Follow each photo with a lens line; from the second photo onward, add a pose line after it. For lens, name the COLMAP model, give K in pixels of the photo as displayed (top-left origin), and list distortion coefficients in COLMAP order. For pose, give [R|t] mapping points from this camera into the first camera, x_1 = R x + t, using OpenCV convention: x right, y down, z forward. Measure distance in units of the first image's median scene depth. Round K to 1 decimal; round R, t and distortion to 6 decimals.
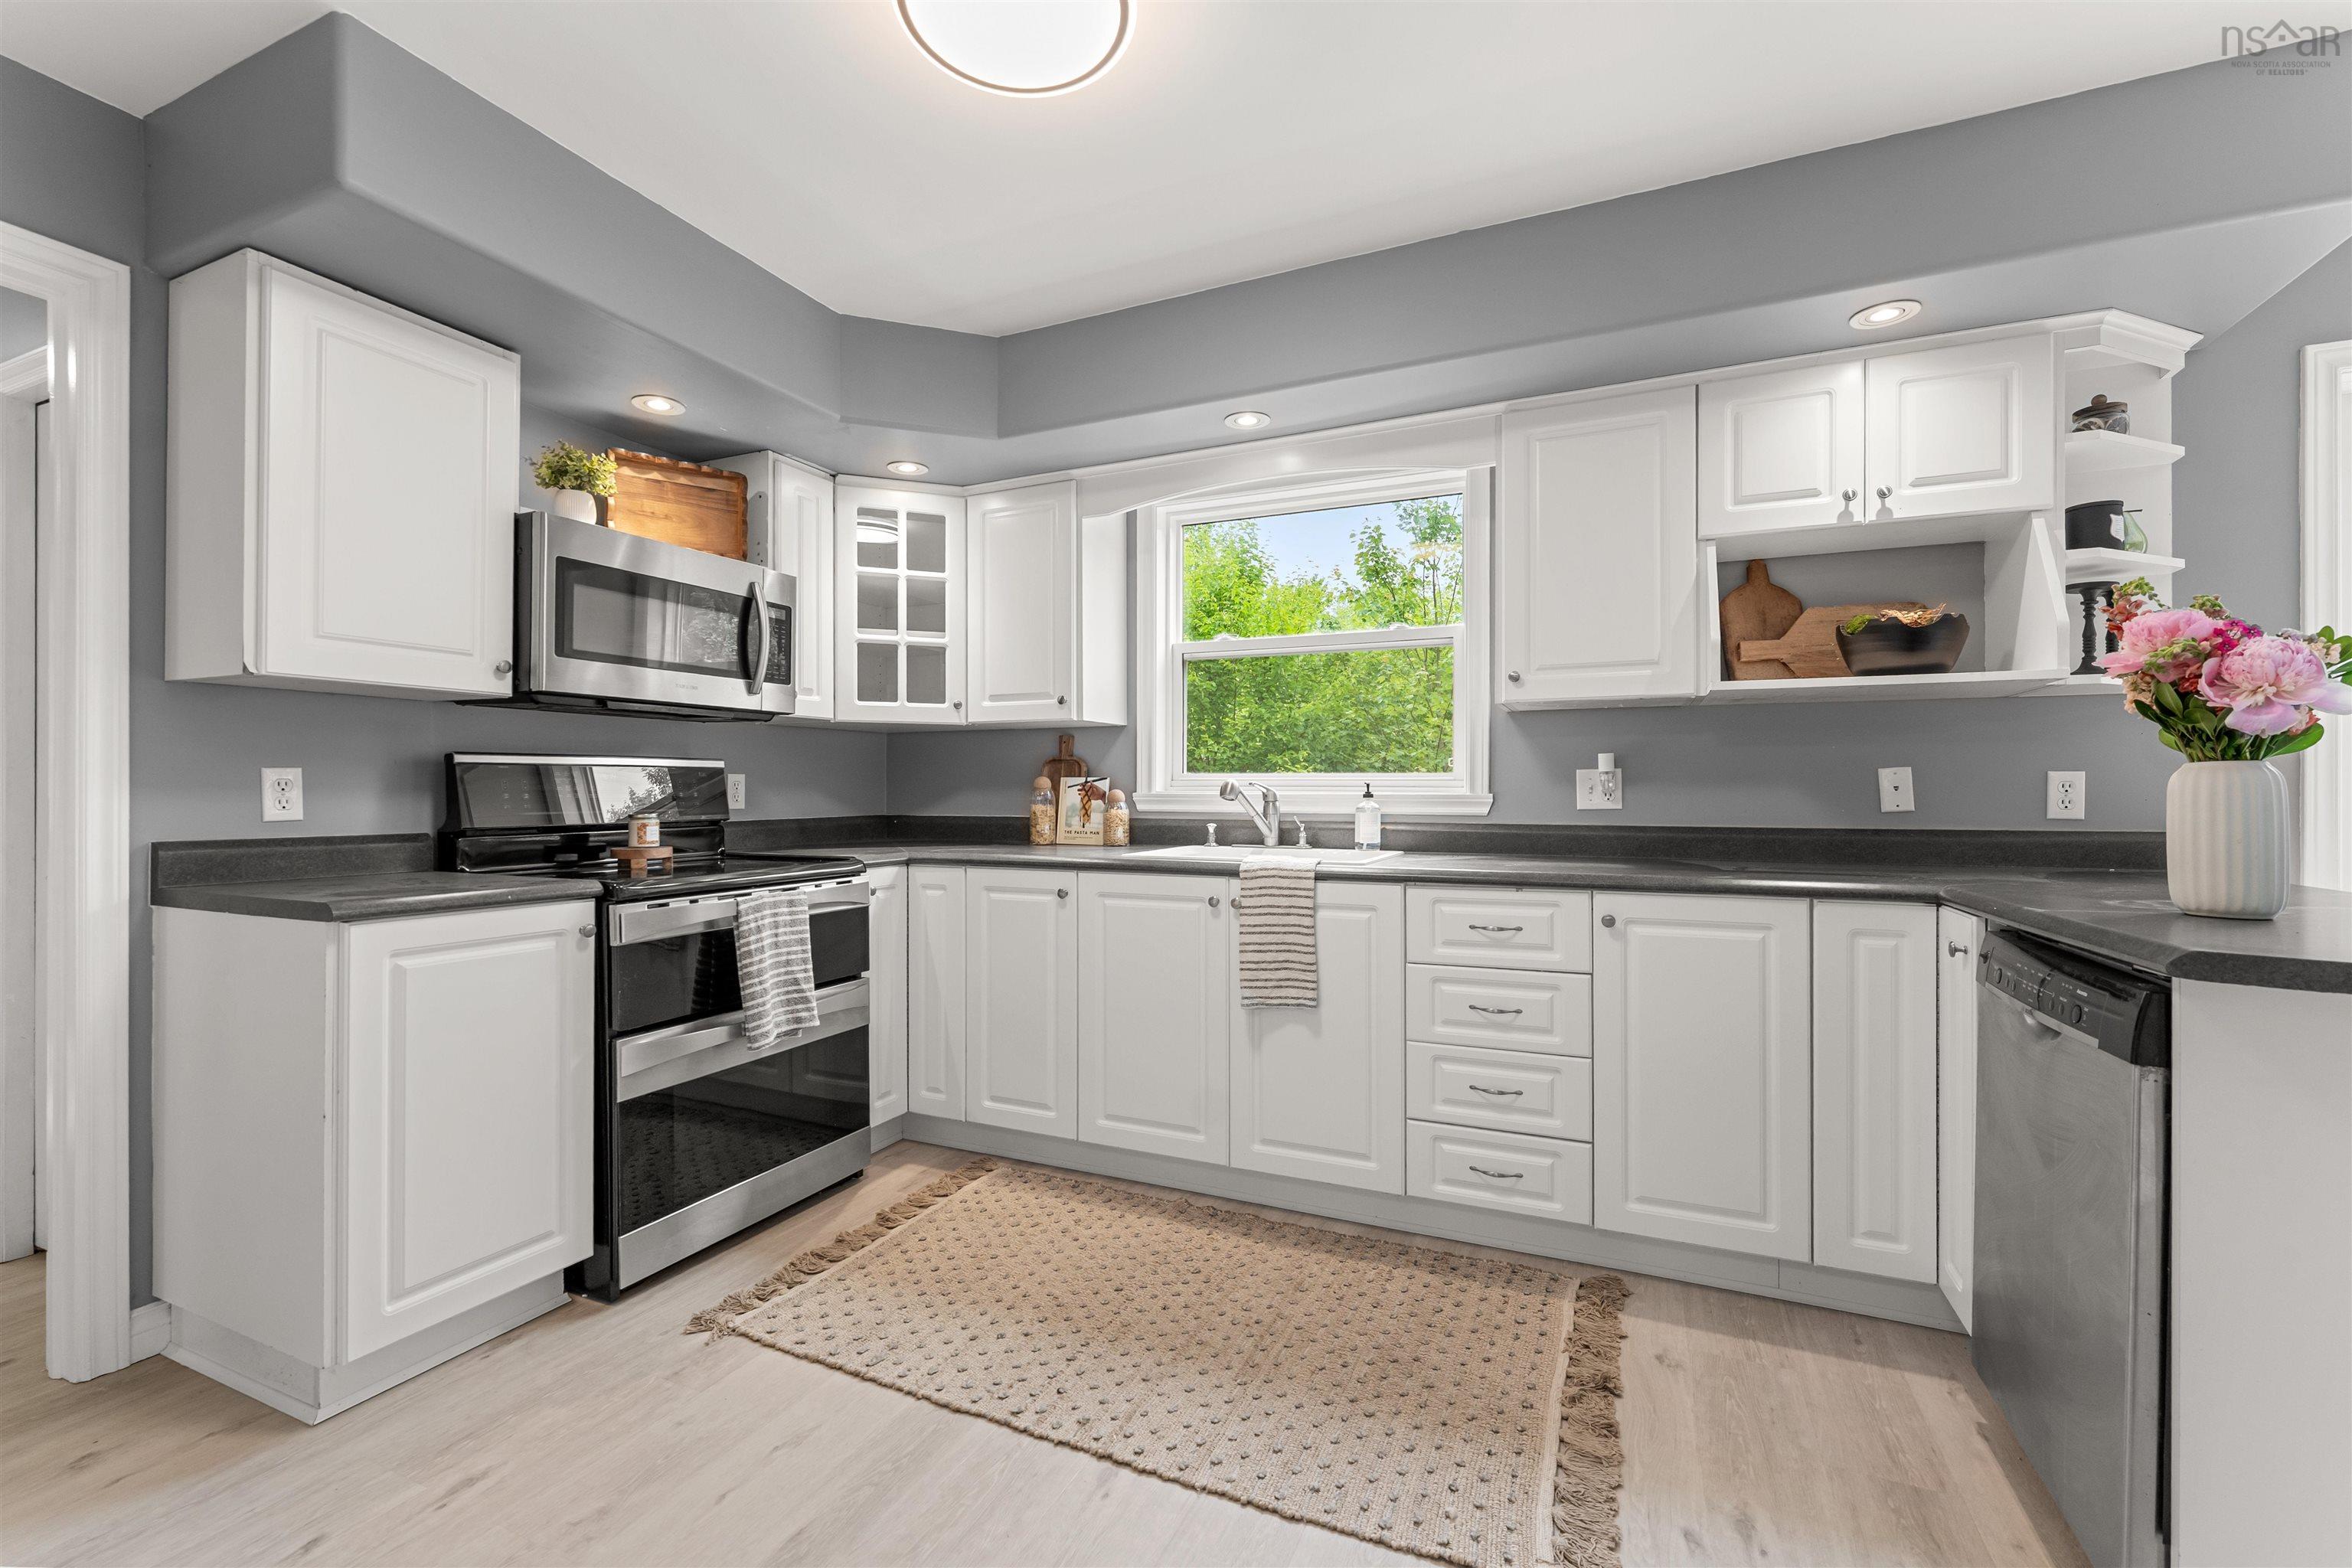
lens RADIAL K [[954.4, 0, 1170.9], [0, 954.4, 787.8], [0, 0, 1]] dist [-0.001414, -0.000674]
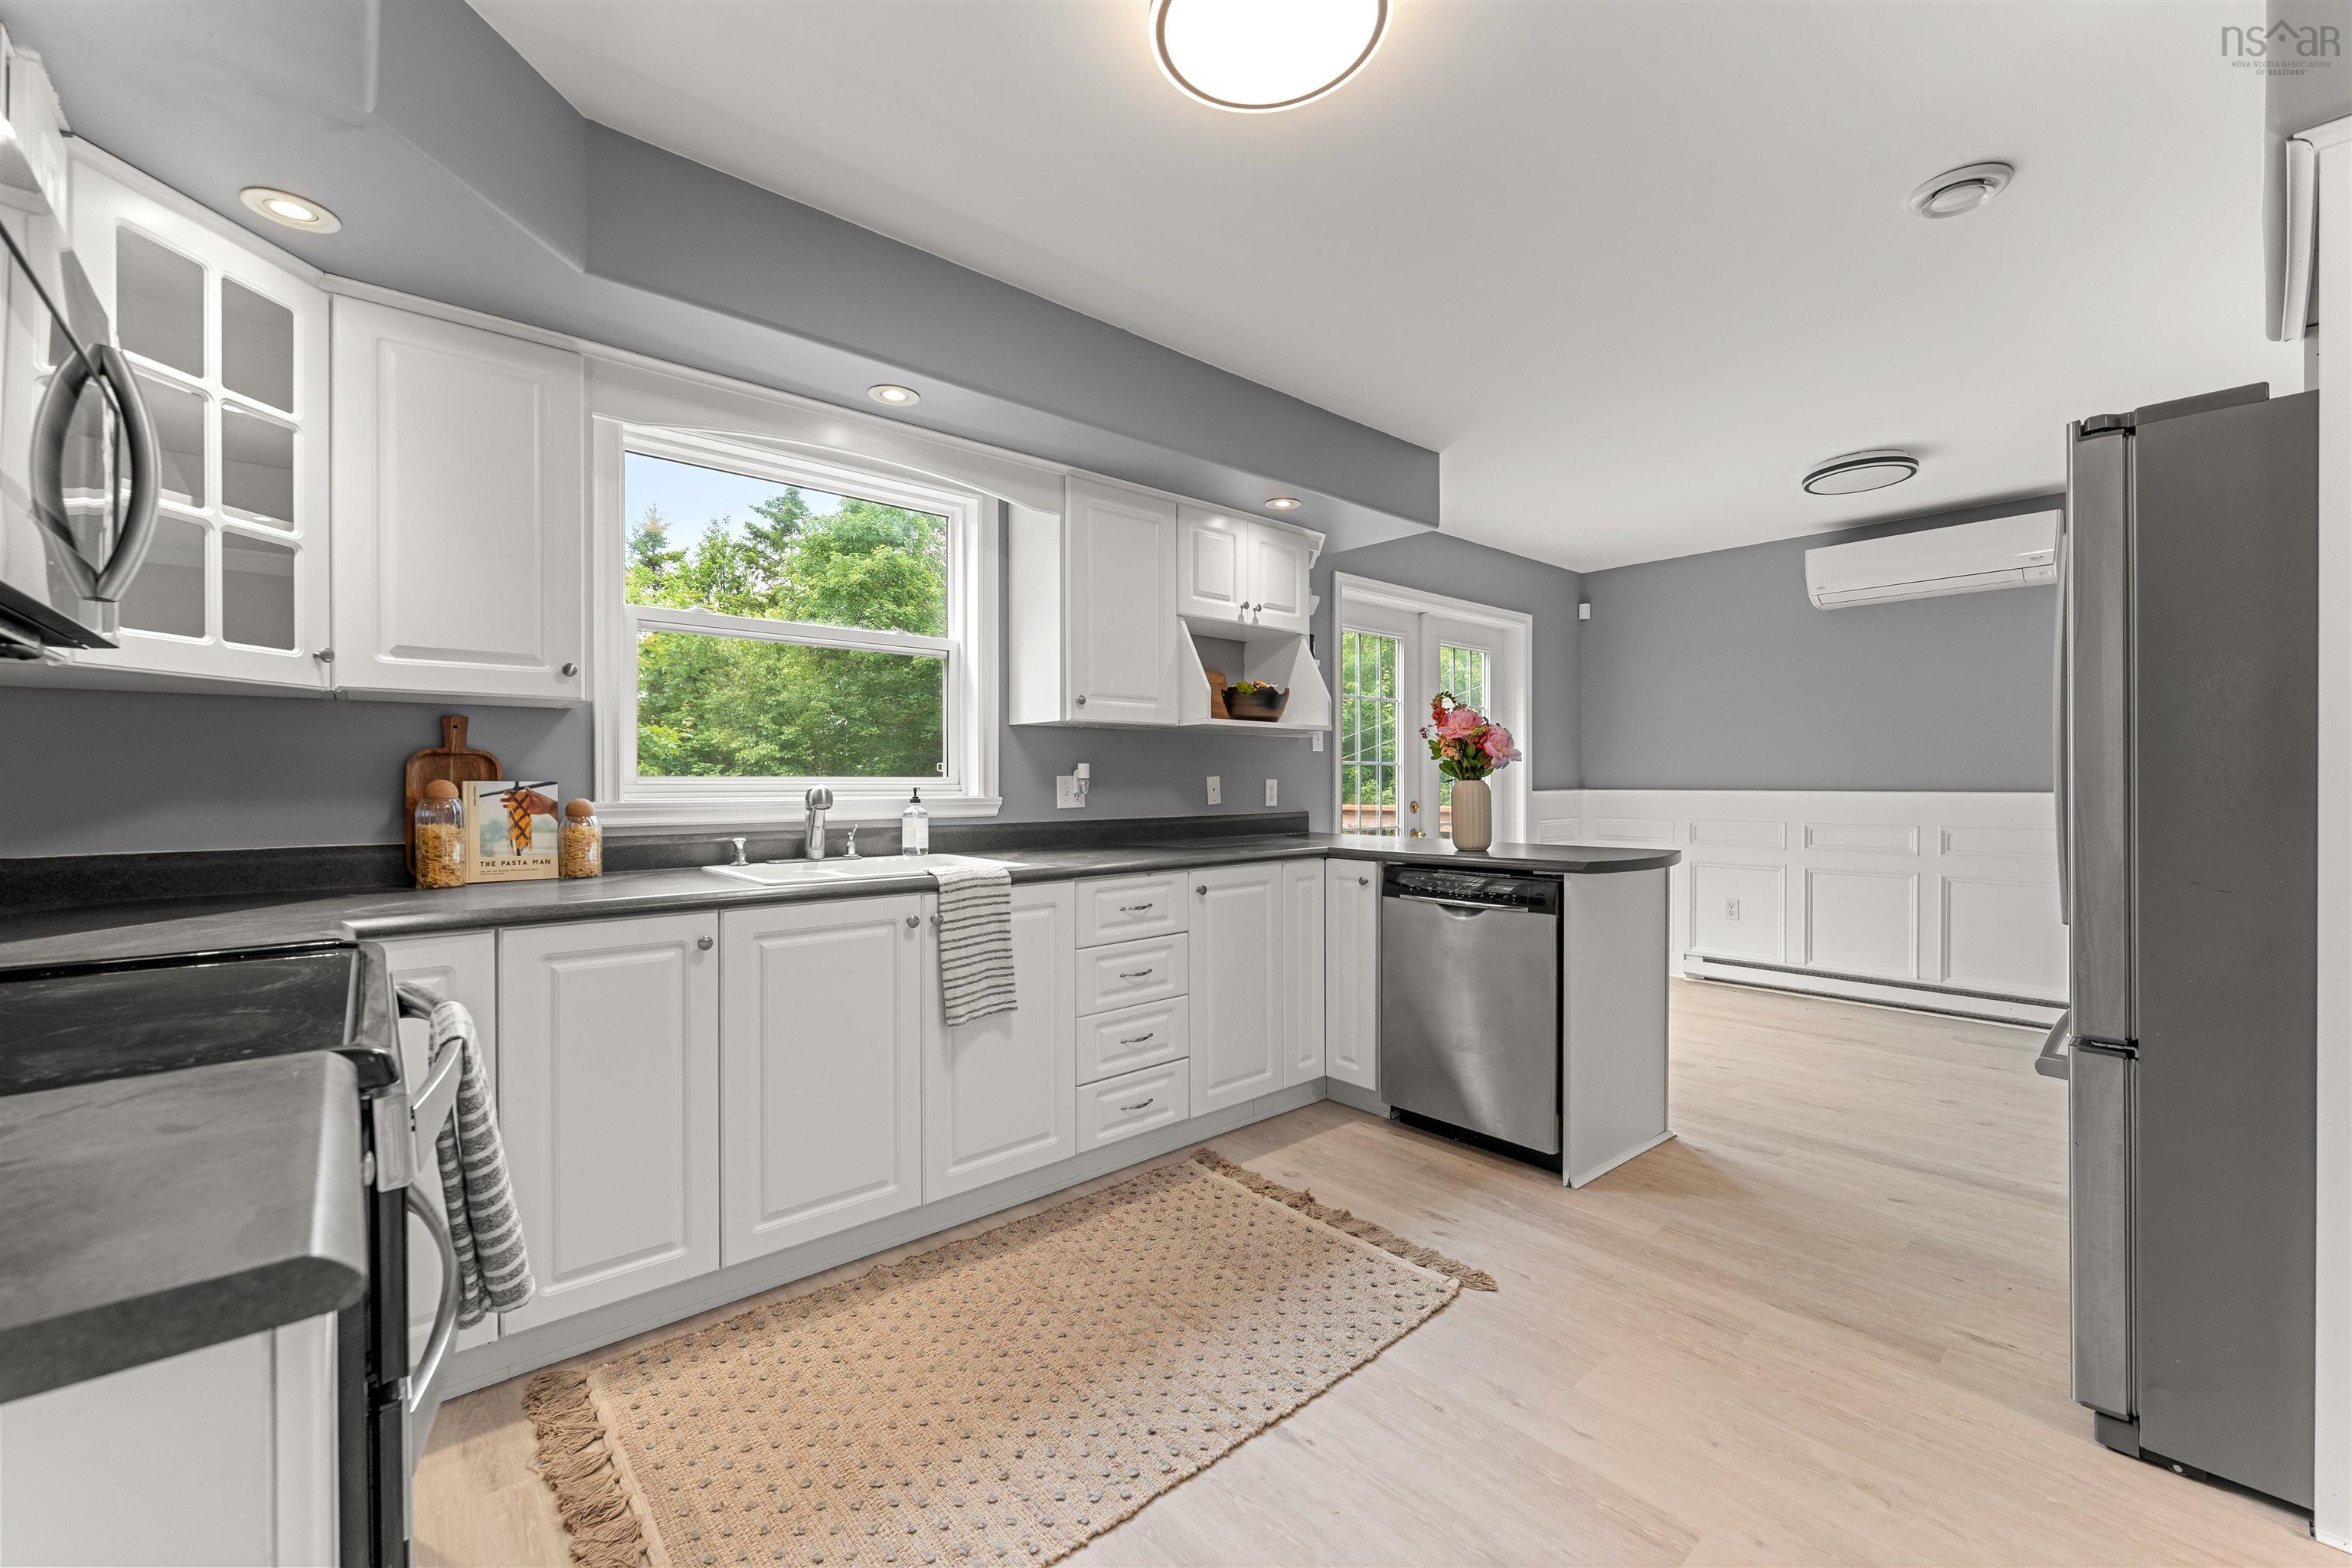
lens RADIAL K [[954.4, 0, 1117.4], [0, 954.4, 783.5], [0, 0, 1]] dist [-0.001414, -0.000674]
pose [[0.437300, -0.005741, 0.899298, -0.673835], [-0.000307, 0.999979, 0.006533, -0.018277], [-0.899316, -0.003133, 0.437288, 0.417490]]
